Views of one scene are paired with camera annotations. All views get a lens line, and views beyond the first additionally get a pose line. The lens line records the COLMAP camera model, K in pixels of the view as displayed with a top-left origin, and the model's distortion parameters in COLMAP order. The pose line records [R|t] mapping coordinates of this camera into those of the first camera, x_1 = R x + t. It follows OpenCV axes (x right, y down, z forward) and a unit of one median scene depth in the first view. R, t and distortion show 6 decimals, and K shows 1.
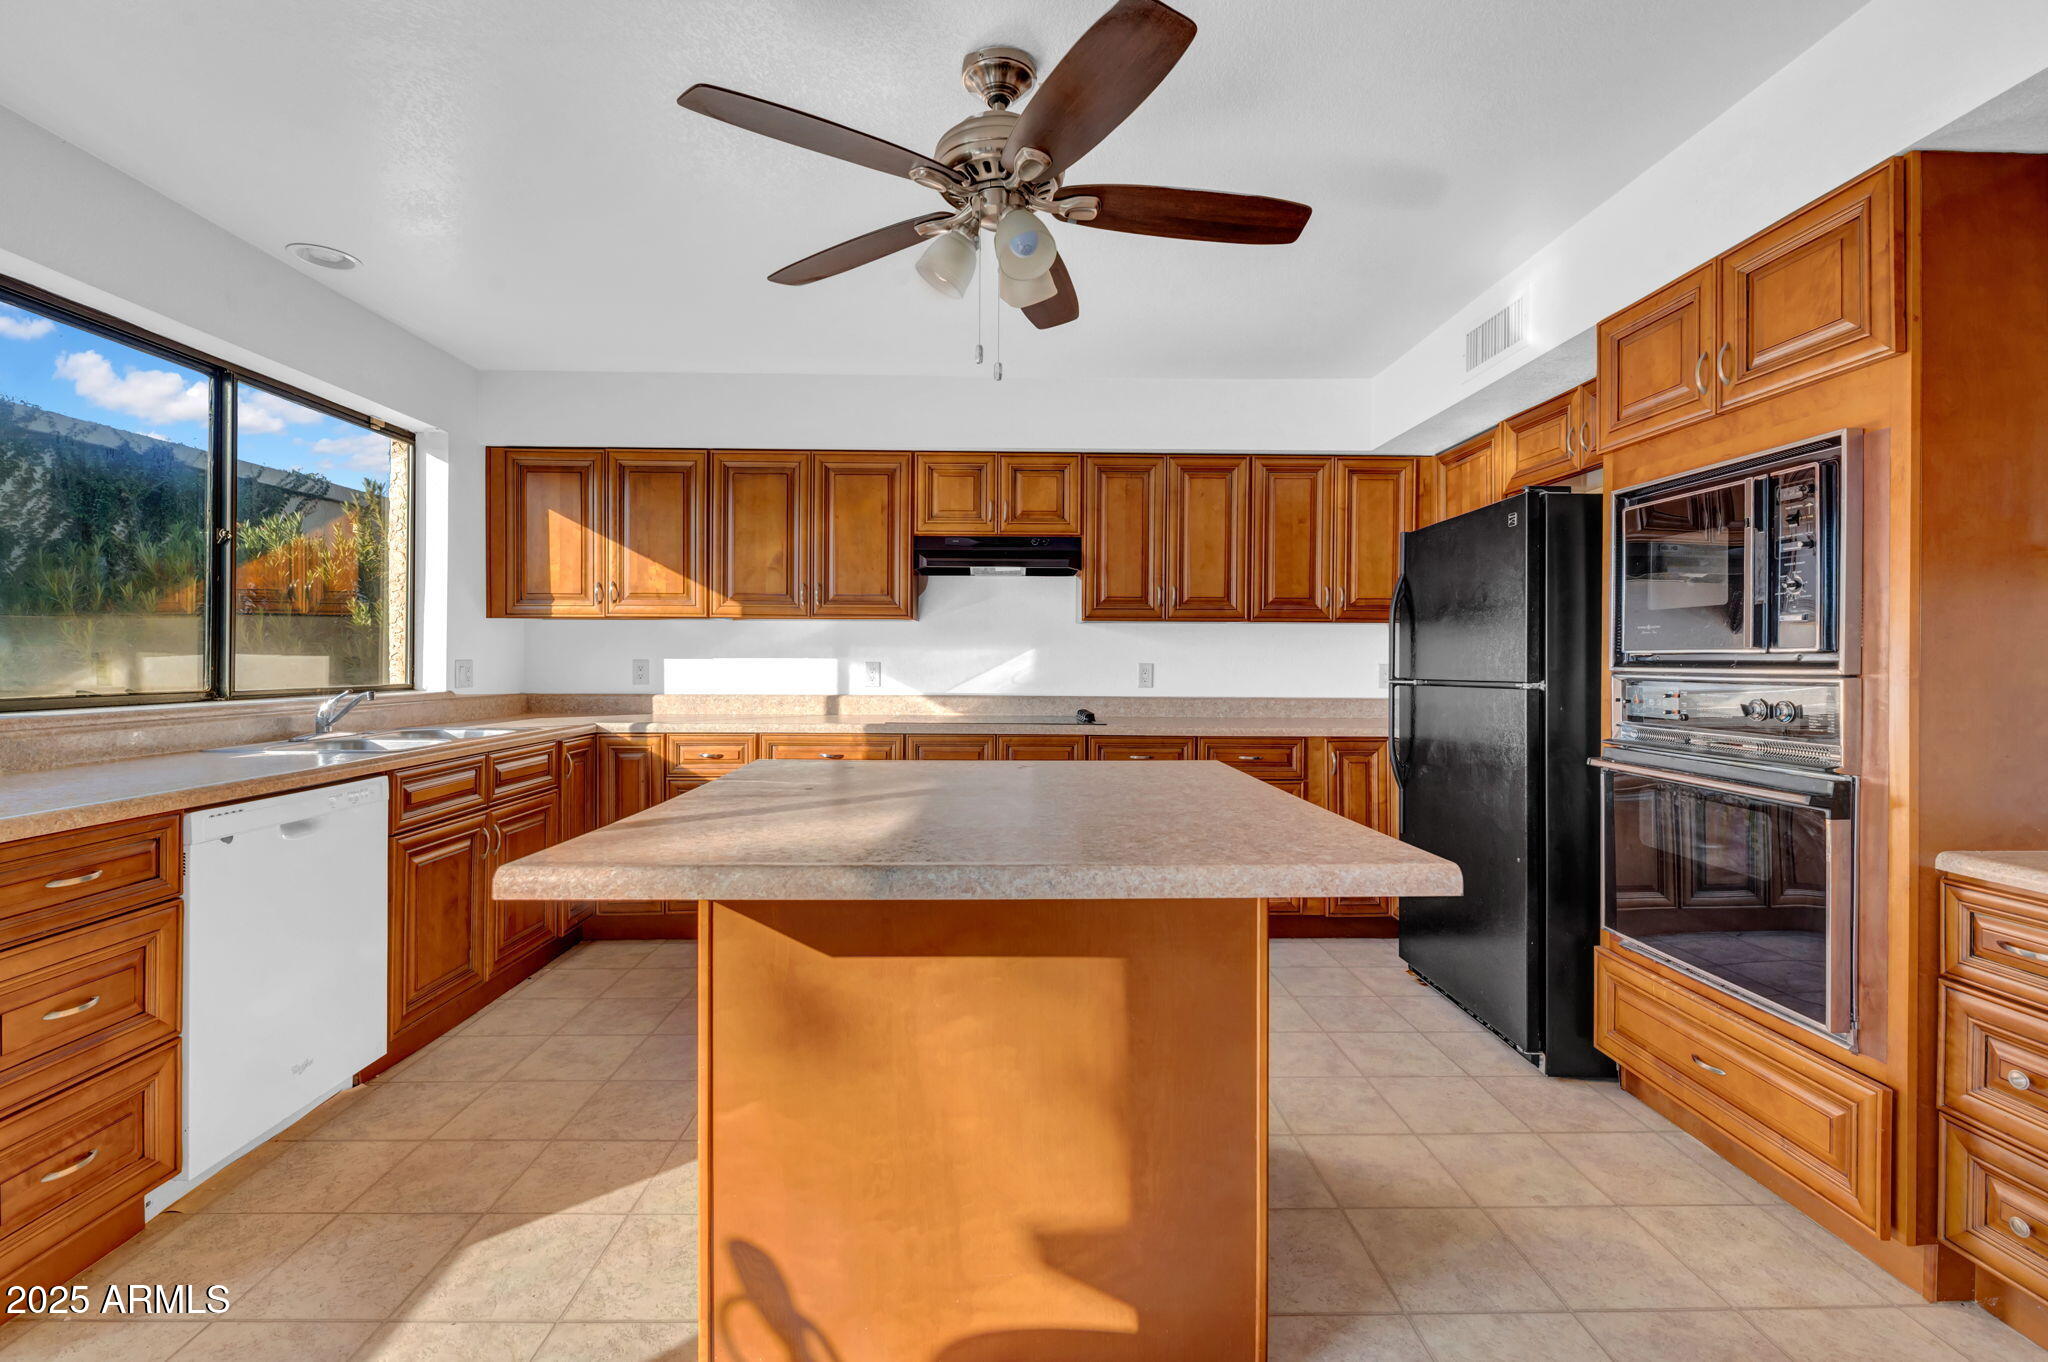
lens RADIAL K [[886.3, 0, 1017.5], [0, 886.3, 662.3], [0, 0, 1]] dist [-0.002861, -0.001456]
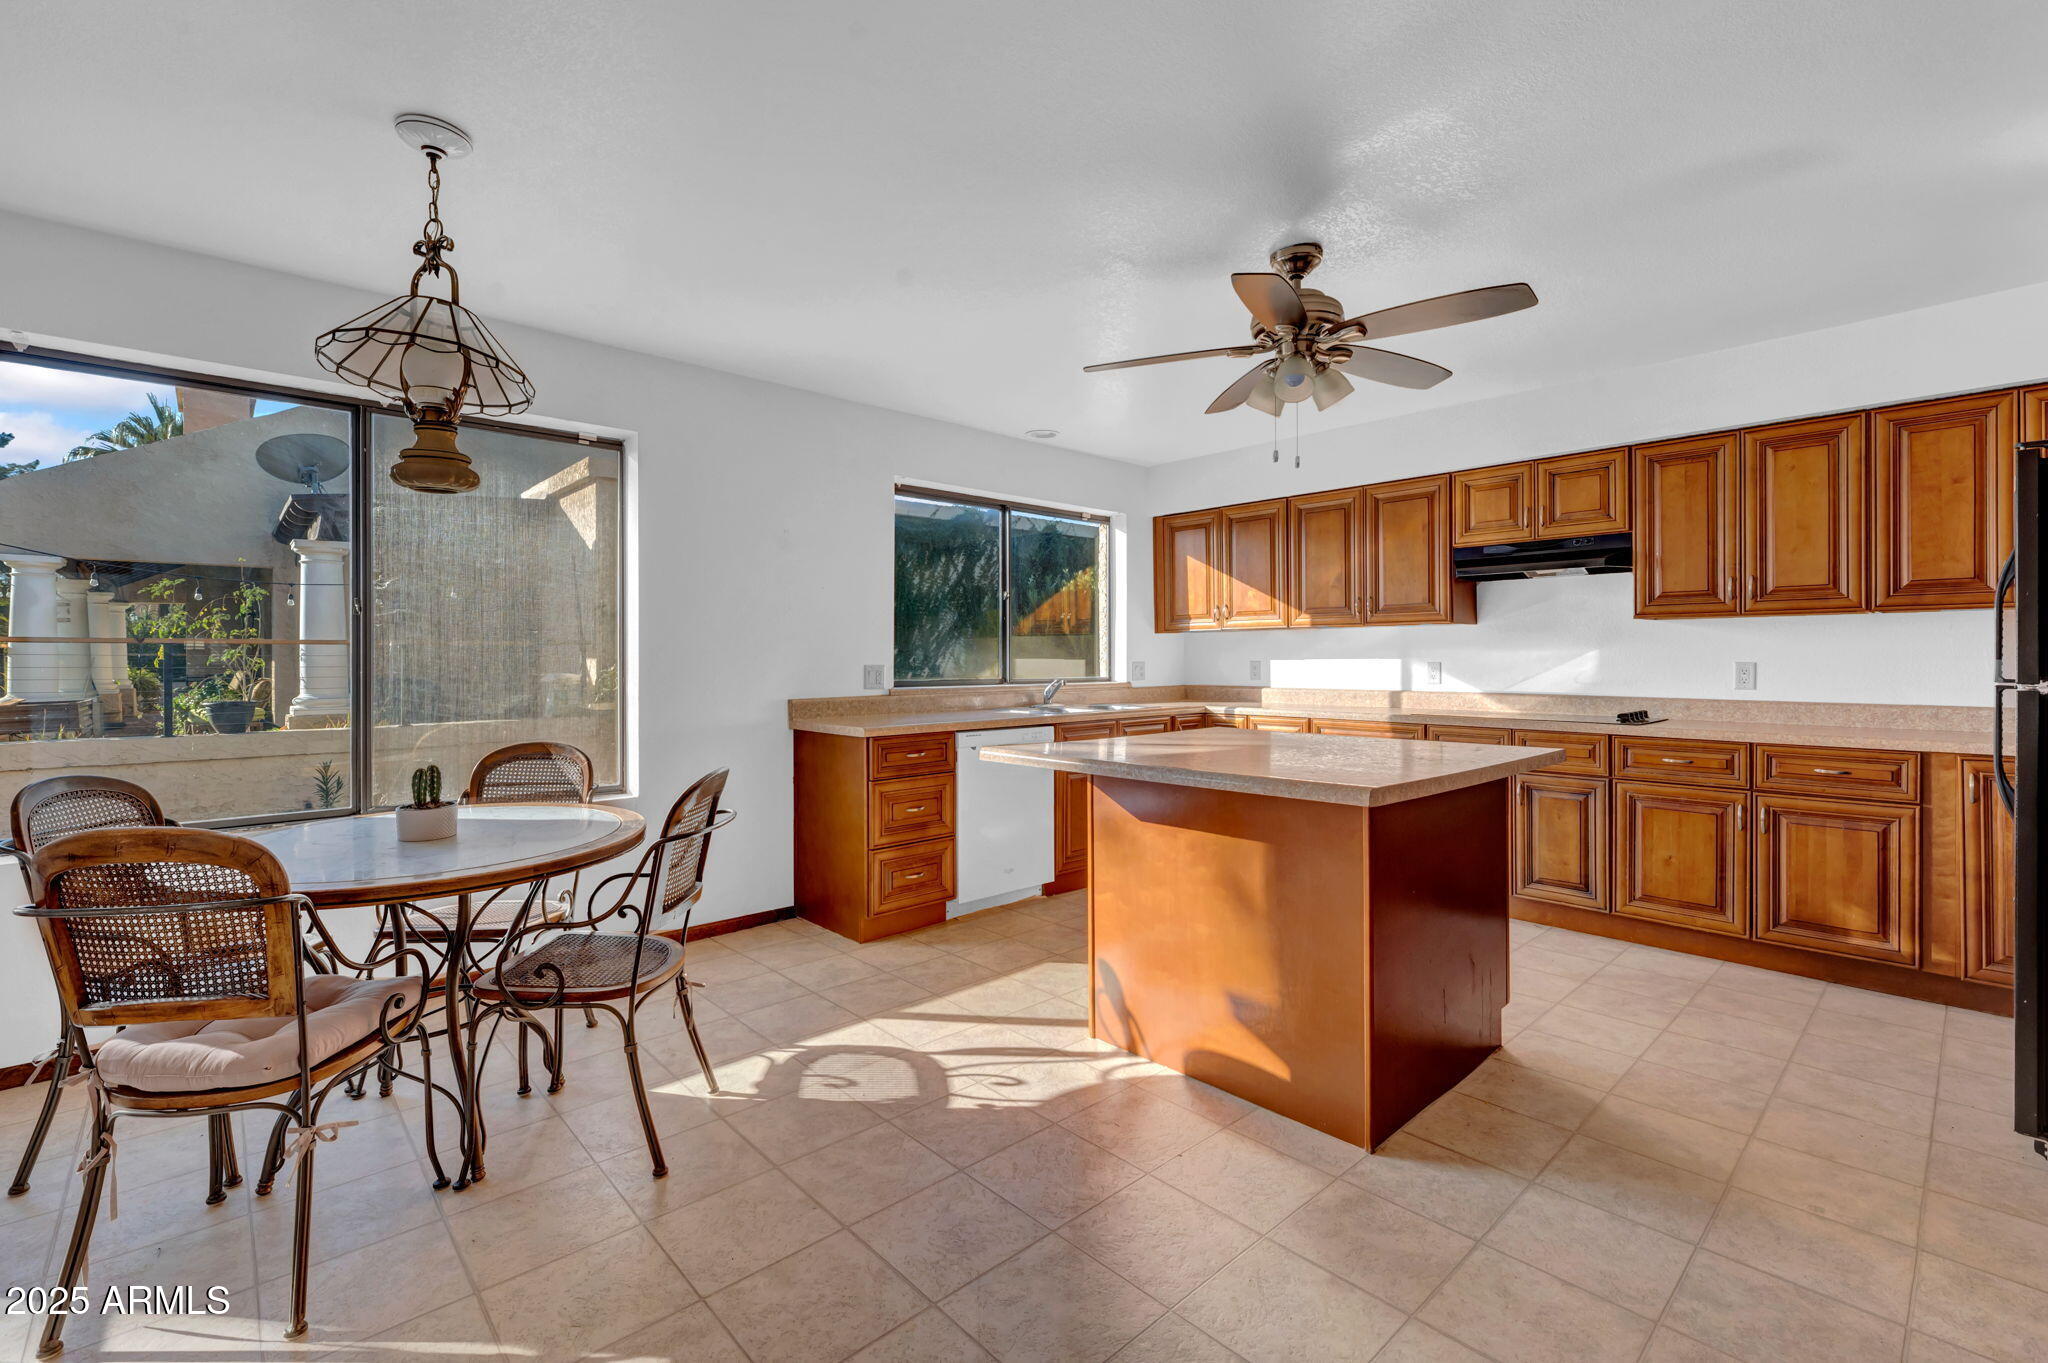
lens RADIAL K [[886.3, 0, 1017.5], [0, 886.3, 662.8], [0, 0, 1]] dist [-0.002861, -0.001456]
pose [[0.661147, -0.002973, -0.750251, 0.358320], [0.002428, 0.999995, -0.001824, 0.001612], [0.750253, -0.000616, 0.661151, -0.148357]]
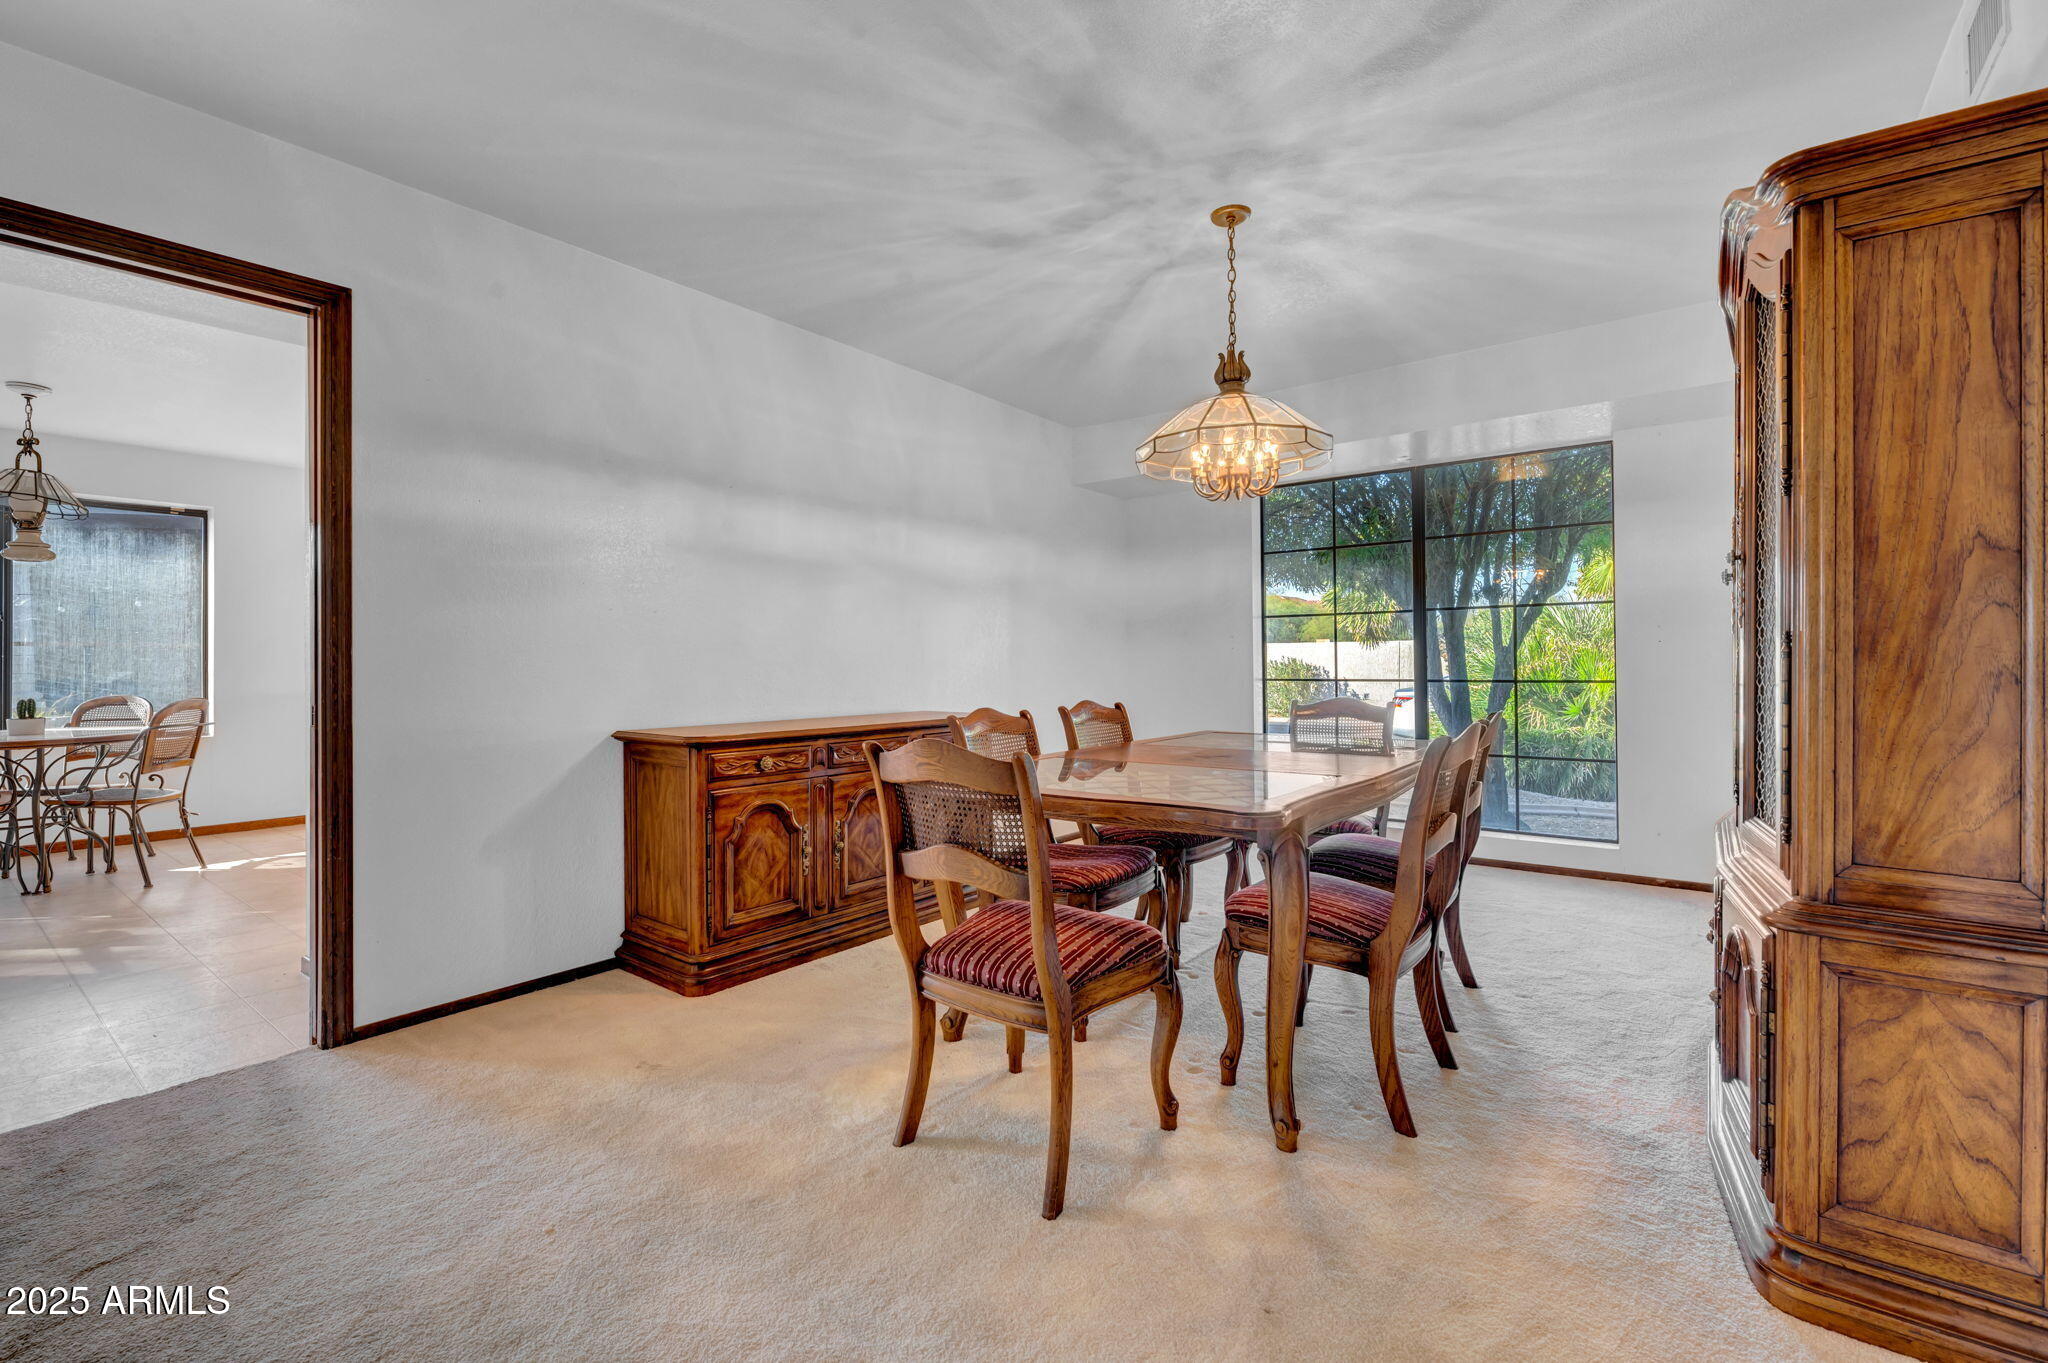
lens RADIAL K [[886.3, 0, 1017.5], [0, 886.3, 662.8], [0, 0, 1]] dist [-0.002861, -0.001456]
pose [[0.777586, -0.008472, -0.628719, 1.338232], [0.005651, 0.999963, -0.006486, 0.032905], [0.628751, 0.001490, 0.777606, -0.136301]]
